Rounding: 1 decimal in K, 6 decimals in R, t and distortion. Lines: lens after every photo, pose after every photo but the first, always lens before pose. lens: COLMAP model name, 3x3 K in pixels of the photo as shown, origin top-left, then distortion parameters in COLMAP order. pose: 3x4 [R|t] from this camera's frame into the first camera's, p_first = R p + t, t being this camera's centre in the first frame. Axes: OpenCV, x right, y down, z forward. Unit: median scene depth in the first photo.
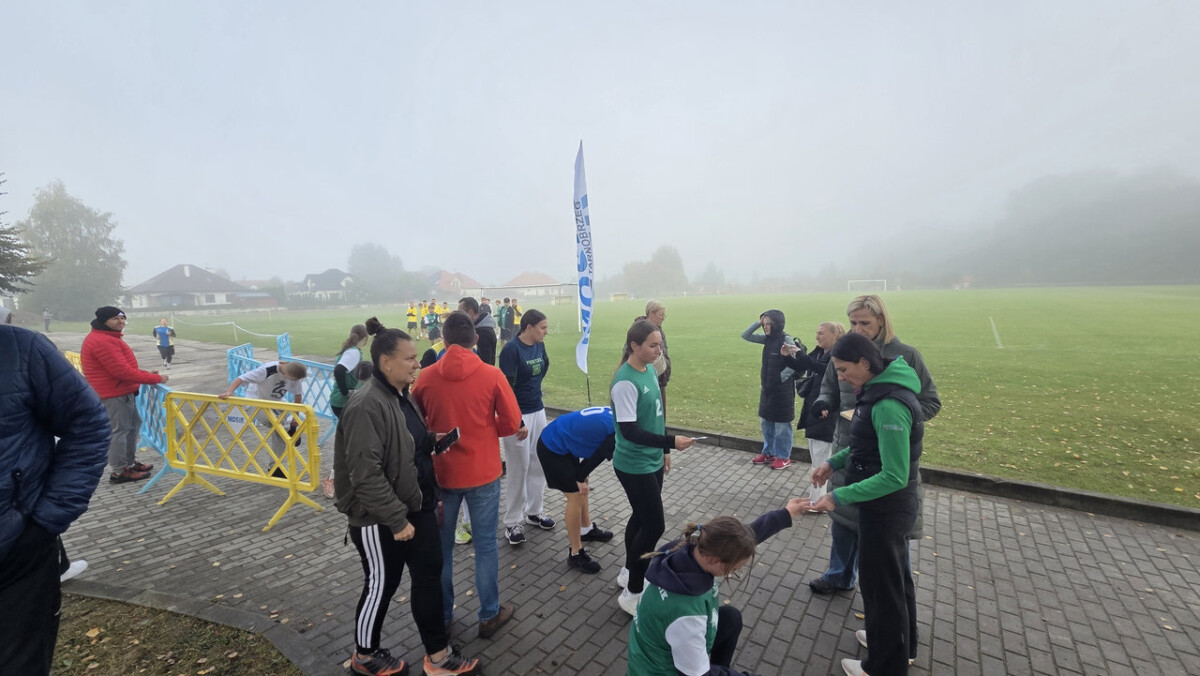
lens RADIAL K [[487.4, 0, 598.2], [0, 487.4, 336.8], [0, 0, 1]] dist [0.006689, -0.000151]
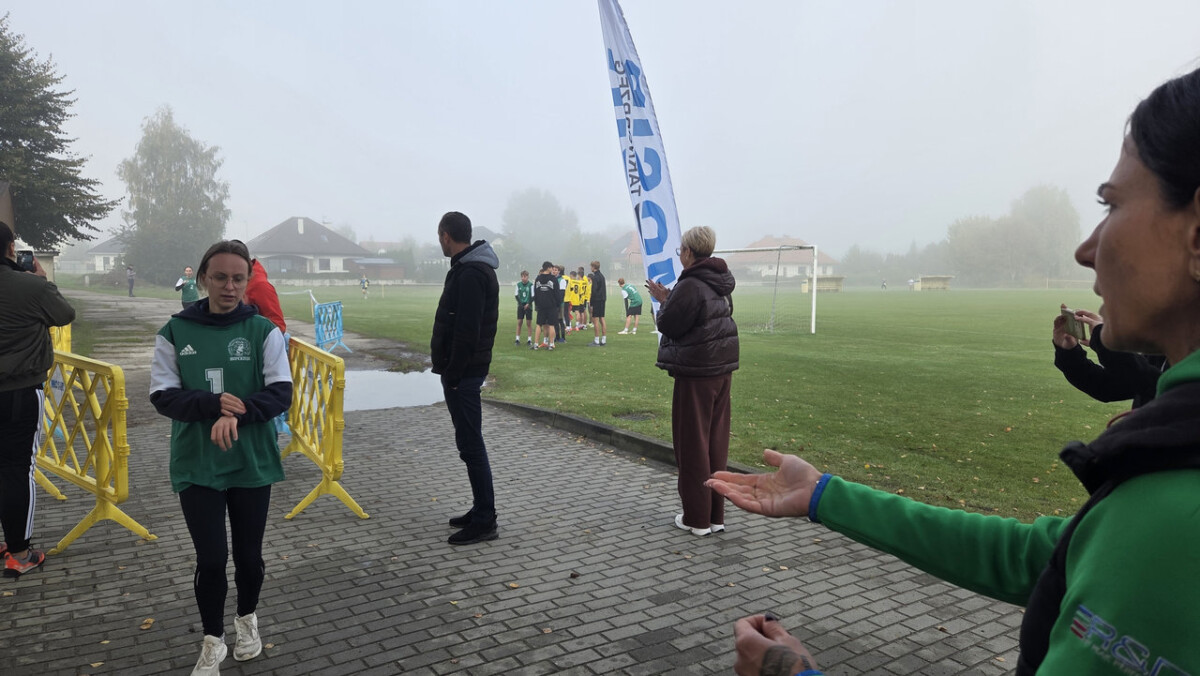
lens RADIAL K [[803.5, 0, 602.7], [0, 803.5, 329.9], [0, 0, 1]] dist [0.086637, -0.078427]
pose [[0.938103, 0.055850, -0.341825, 0.267785], [-0.062085, 0.998044, -0.007318, 0.047770], [0.340748, 0.028087, 0.939735, 0.166139]]
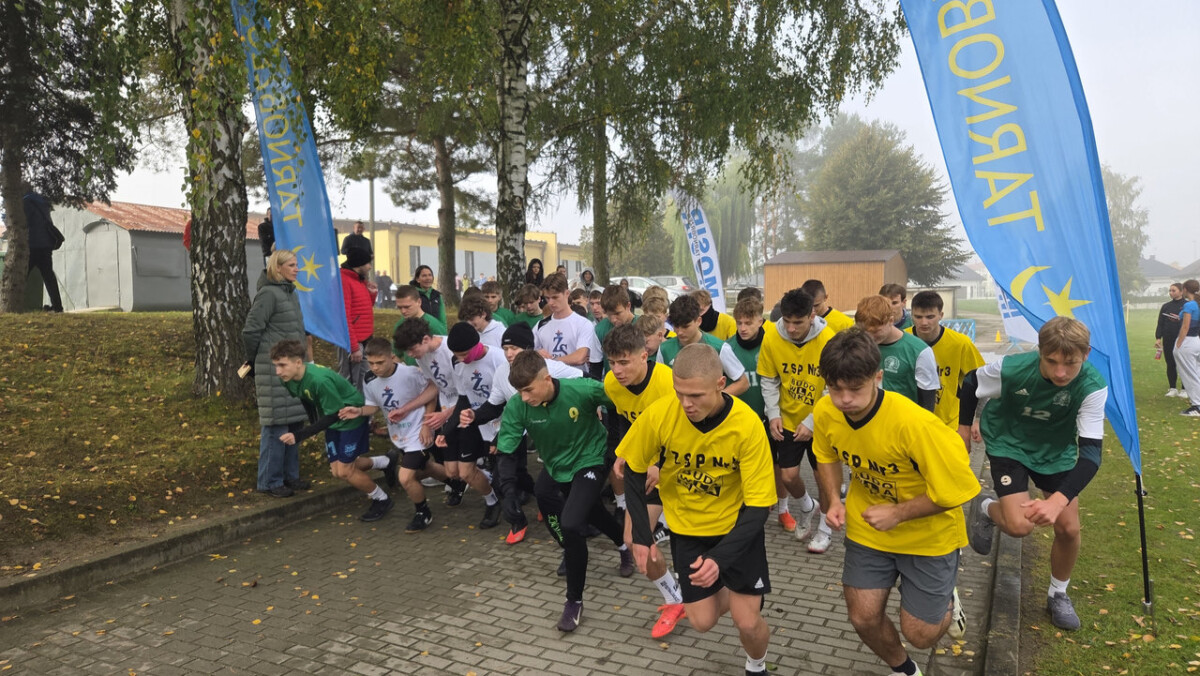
lens RADIAL K [[811.2, 0, 604.5], [0, 811.2, 349.0], [0, 0, 1]] dist [0.051211, -0.002806]
pose [[0.153837, 0.075726, -0.985190, 2.627234], [-0.076035, 0.995010, 0.064608, 0.056261], [0.985166, 0.064969, 0.158827, -0.573800]]
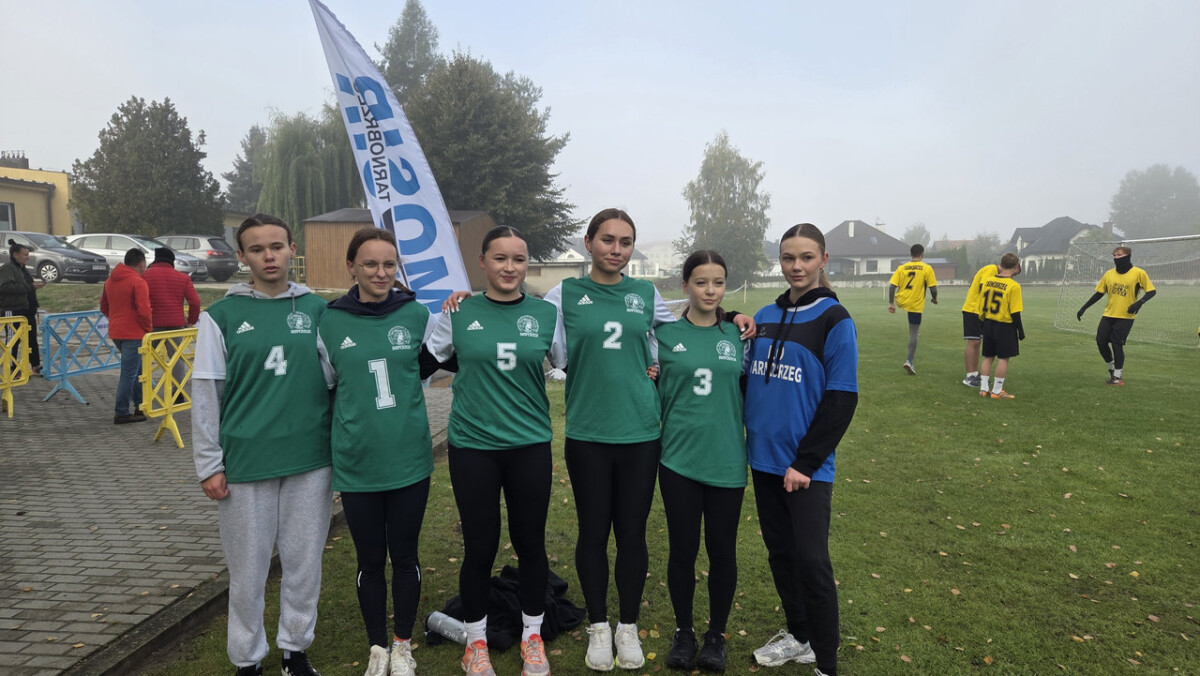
lens RADIAL K [[795.1, 0, 587.1], [0, 795.1, 356.6], [0, 0, 1]] dist [0.080917, -0.064602]
pose [[0.479980, 0.111846, -0.870120, 1.214252], [-0.087178, 0.993011, 0.079553, -0.038024], [0.872937, 0.037672, 0.486376, 0.924847]]
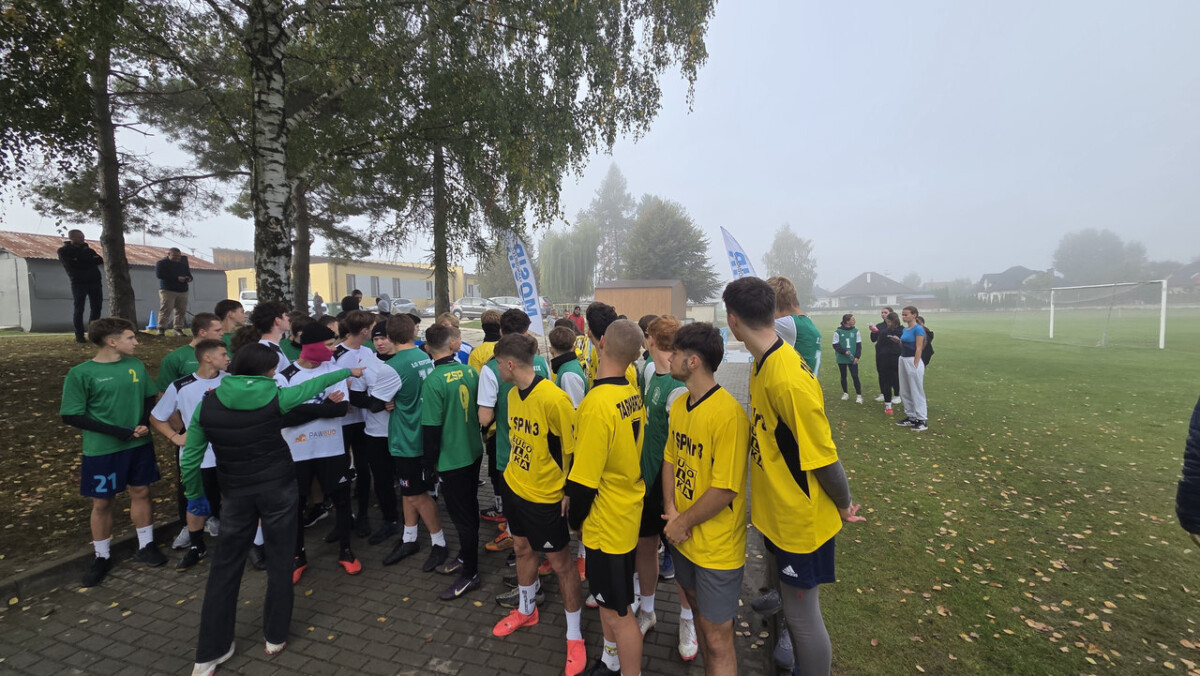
lens RADIAL K [[485.9, 0, 597.0], [0, 485.9, 337.1], [0, 0, 1]] dist [0.008827, -0.002386]
pose [[0.312205, 0.070056, -0.947428, 1.851720], [-0.071503, 0.996181, 0.050098, -0.010912], [0.947320, 0.052103, 0.316022, -0.080064]]
